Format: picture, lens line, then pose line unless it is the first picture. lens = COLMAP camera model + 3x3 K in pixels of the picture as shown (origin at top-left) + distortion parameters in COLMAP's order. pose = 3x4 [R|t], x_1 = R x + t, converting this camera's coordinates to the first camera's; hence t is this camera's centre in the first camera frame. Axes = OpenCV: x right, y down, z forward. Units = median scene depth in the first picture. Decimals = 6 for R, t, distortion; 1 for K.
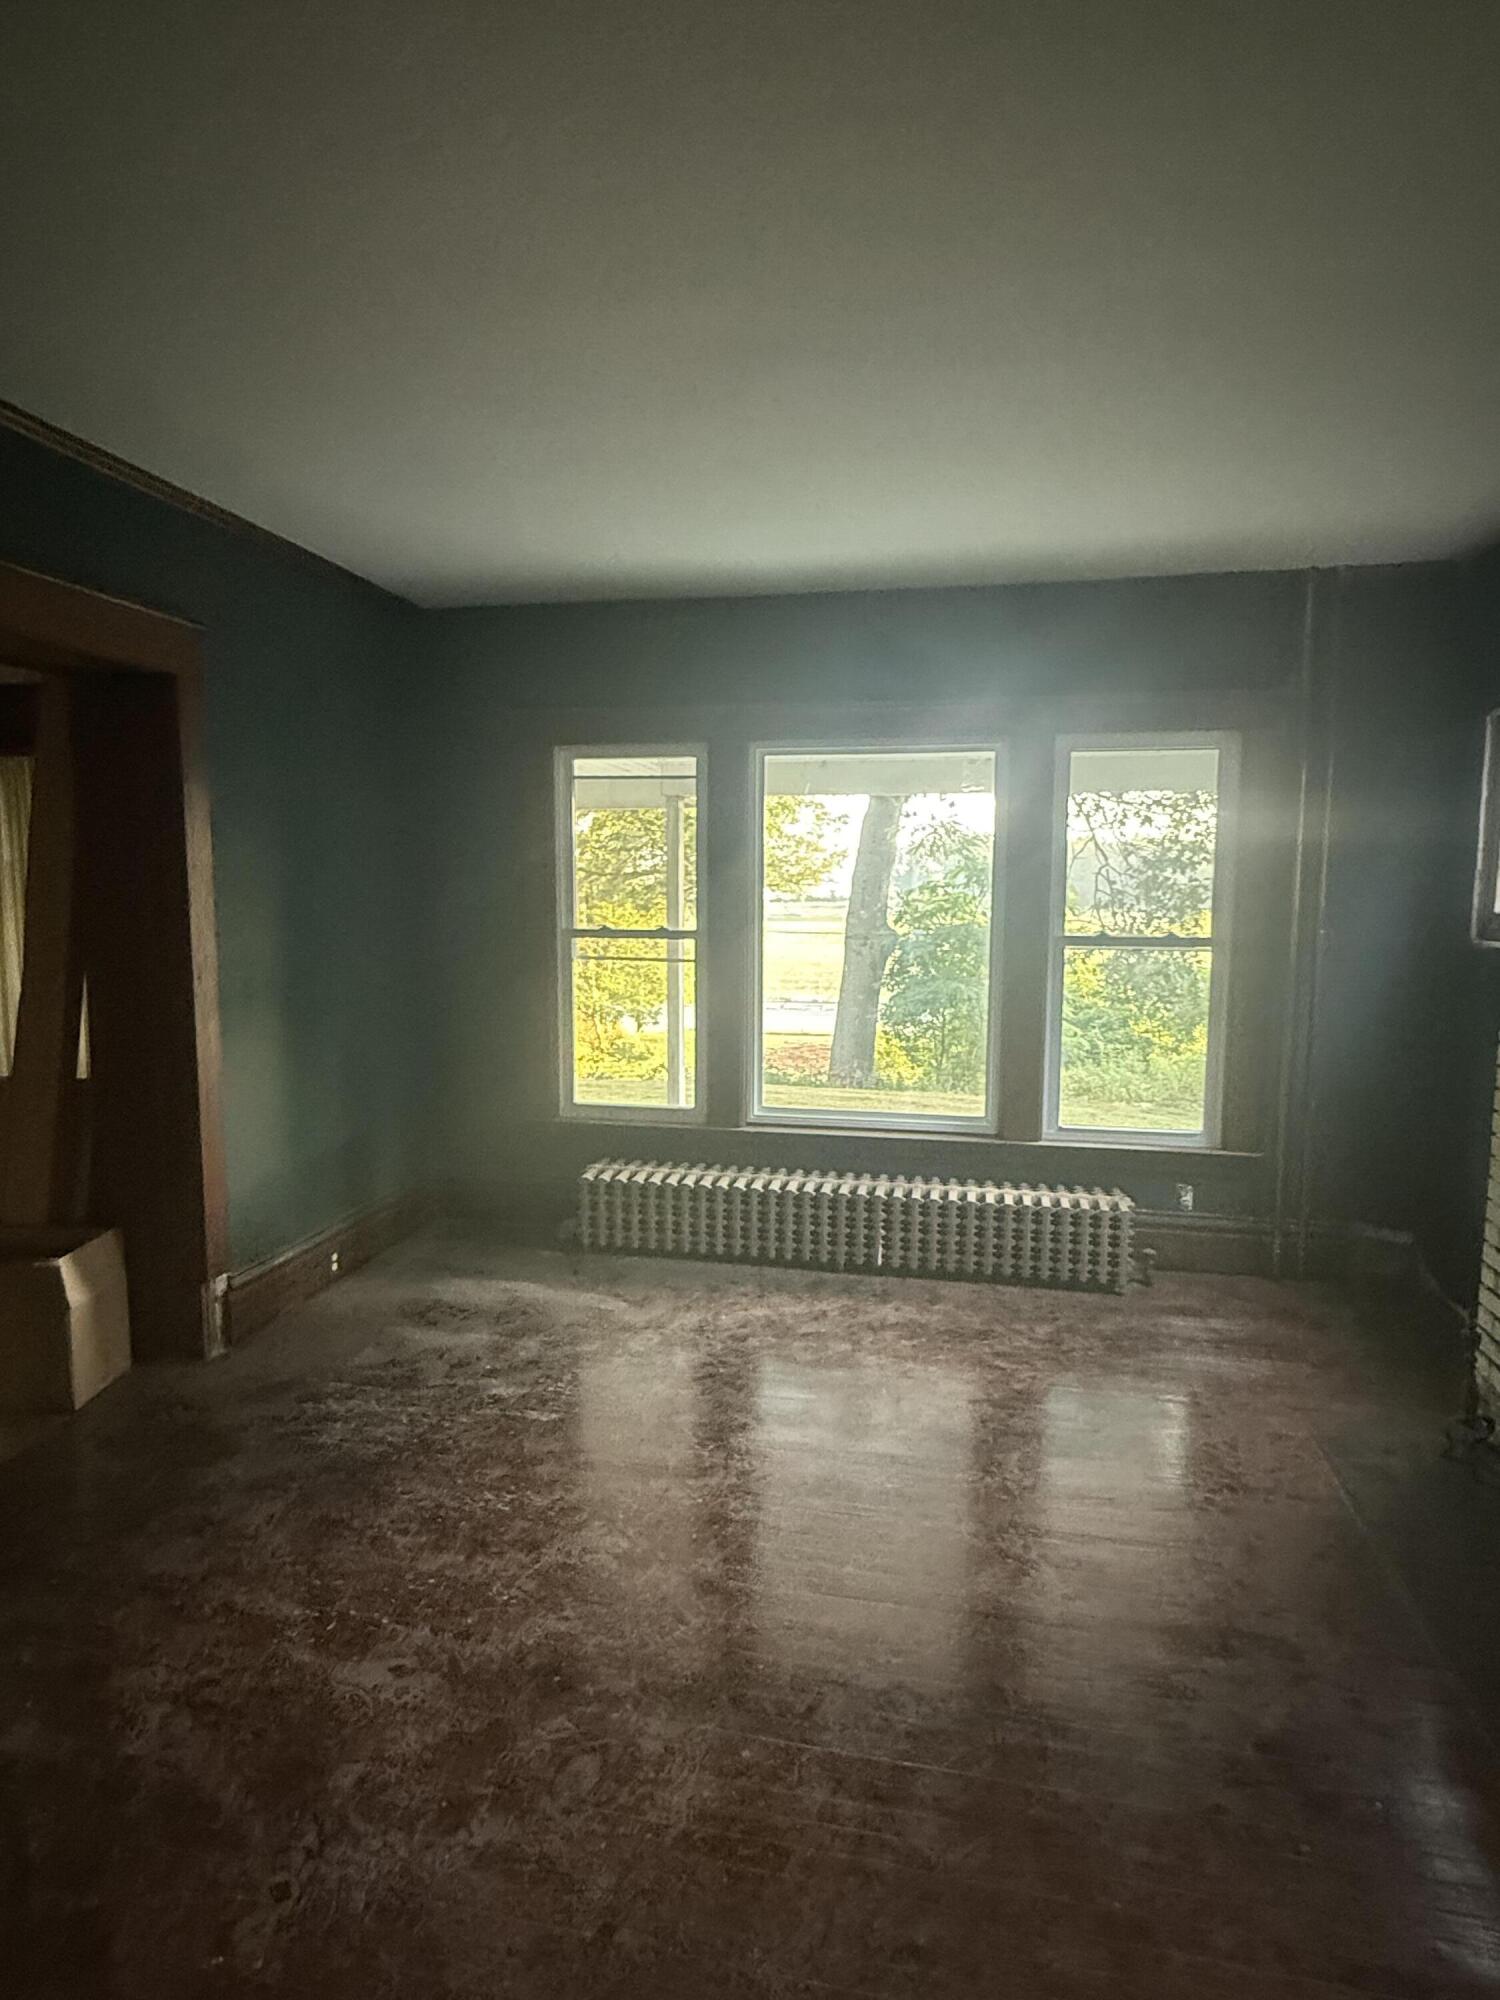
lens RADIAL K [[1103.0, 0, 752.5], [0, 1103.0, 1001.2], [0, 0, 1]] dist [0.002770, 0.000818]
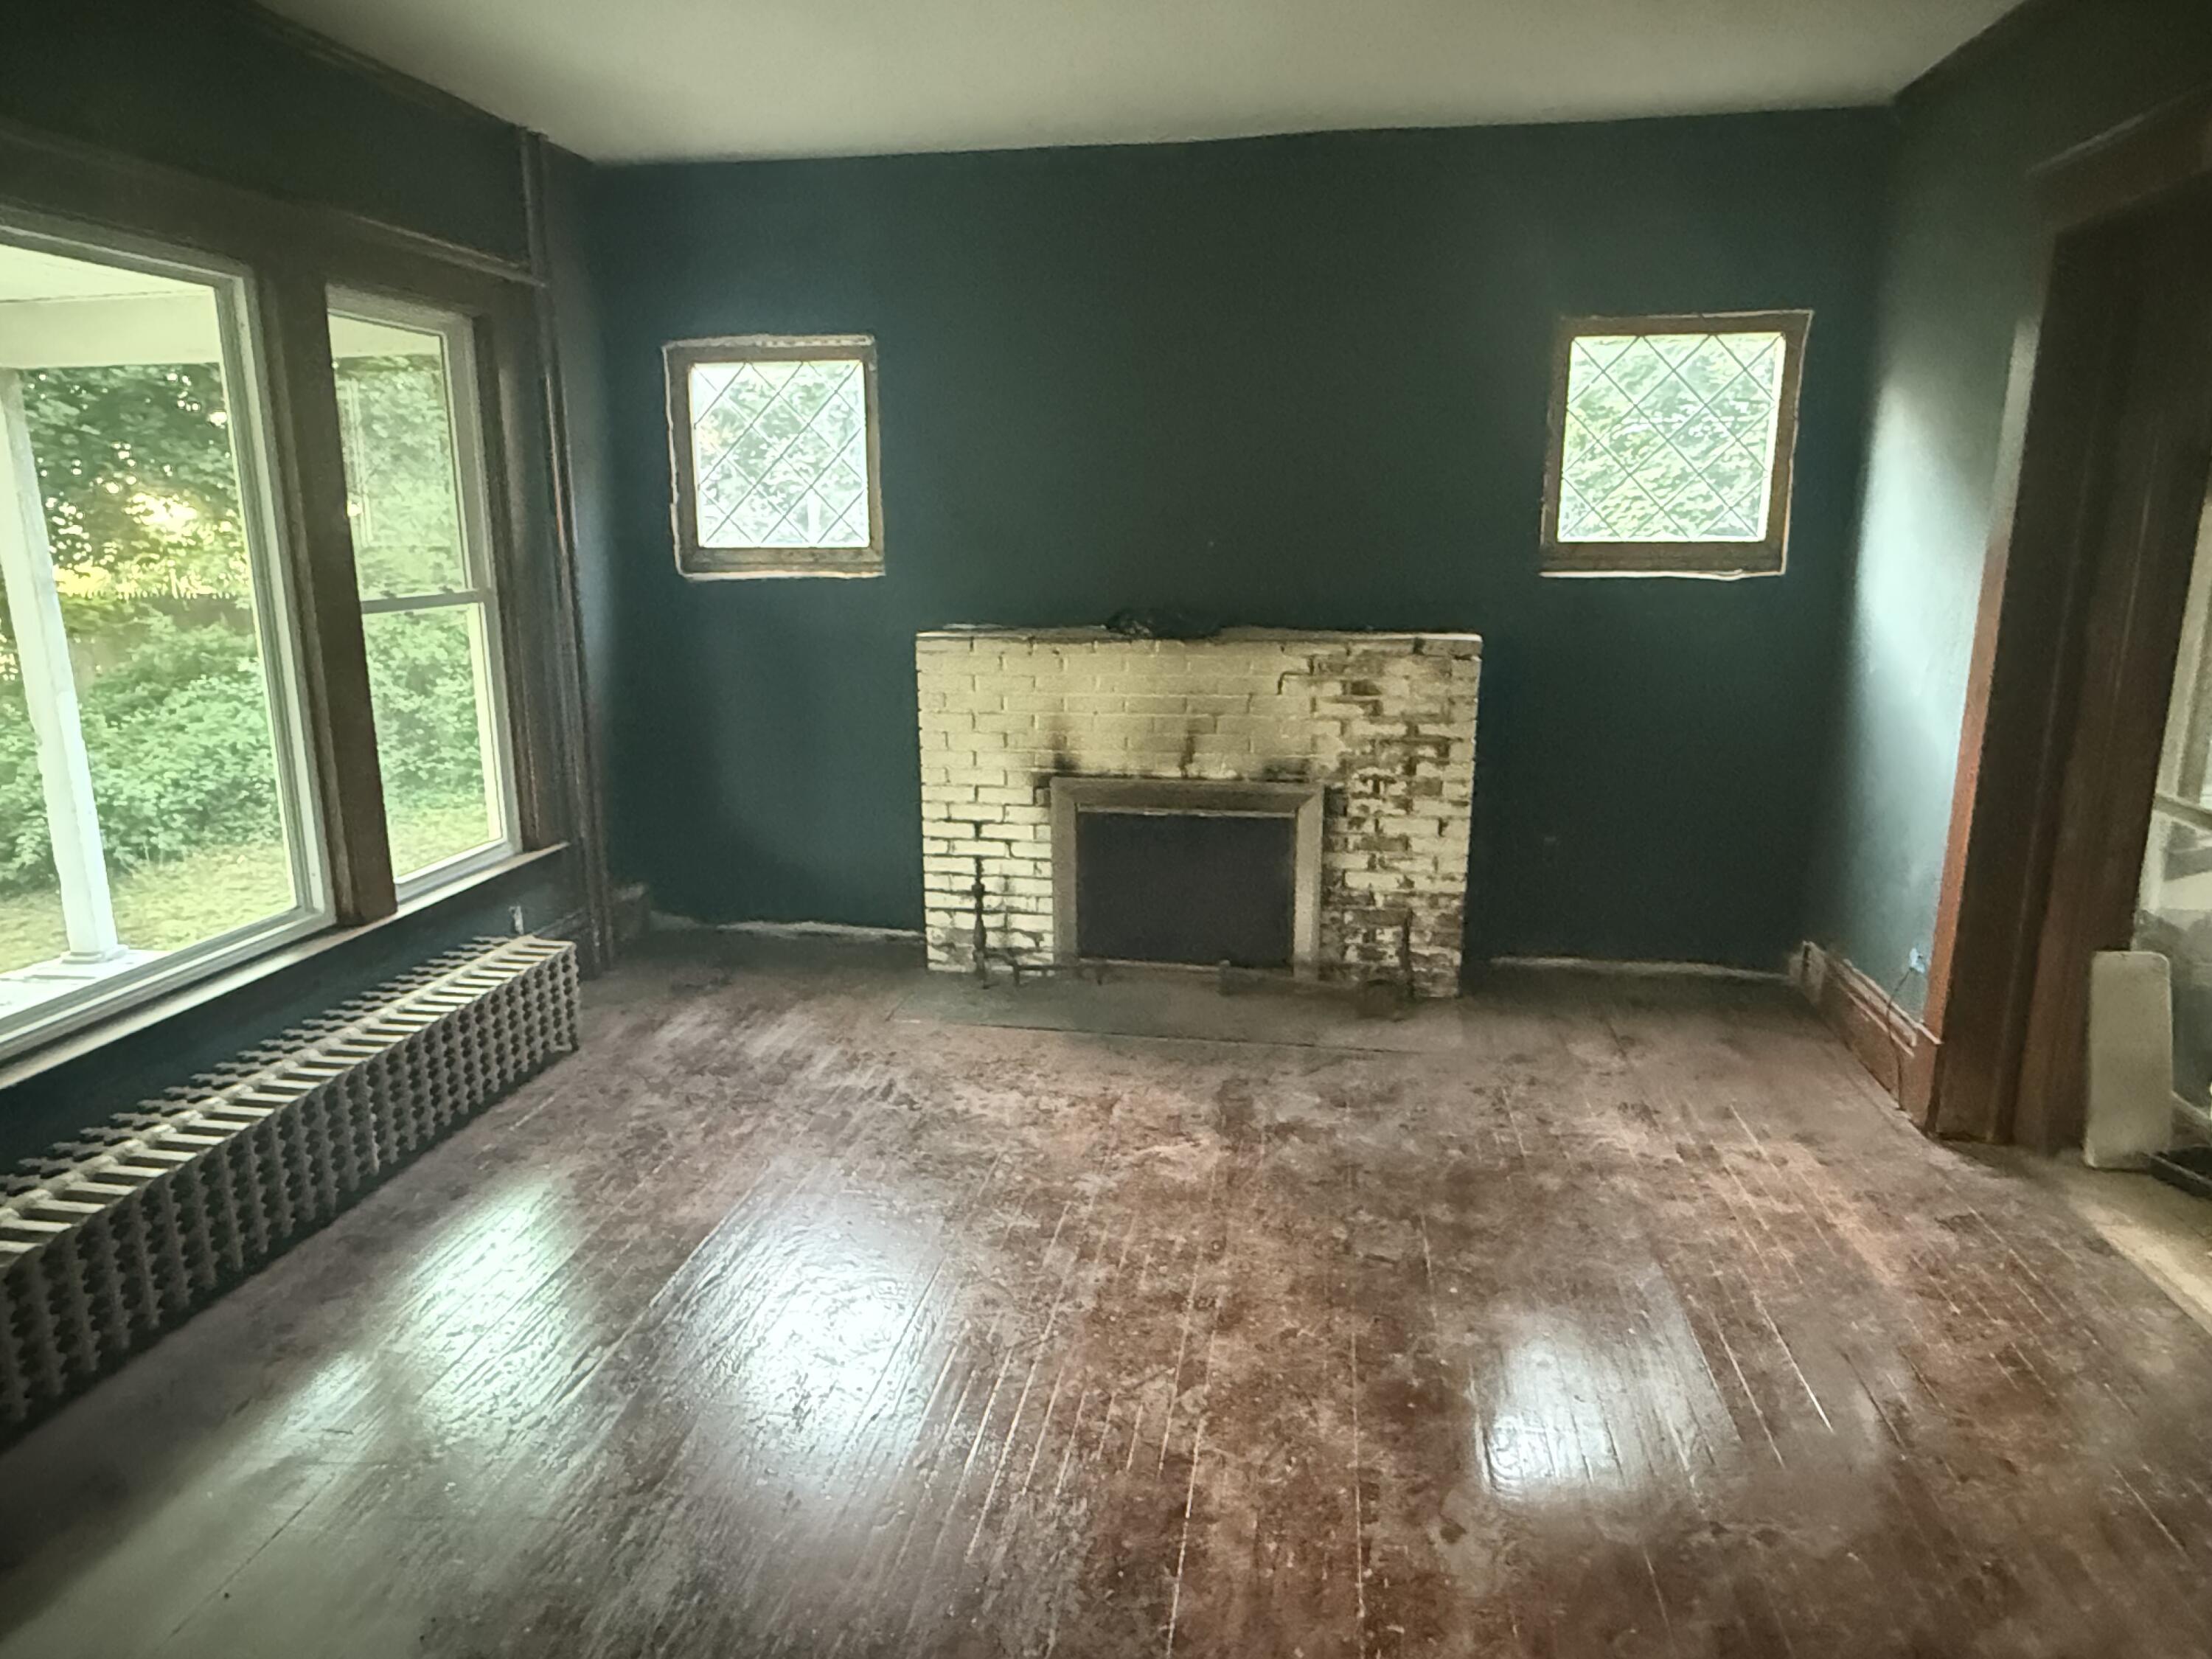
lens RADIAL K [[1360.3, 0, 1104.9], [0, 1360.3, 821.3], [0, 0, 1]] dist [-0.005198, 0.005406]
pose [[-0.023422, -0.222143, 0.974733, -0.577629], [0.112188, 0.968258, 0.223363, -0.065010], [-0.993411, 0.114585, 0.002244, 0.598096]]
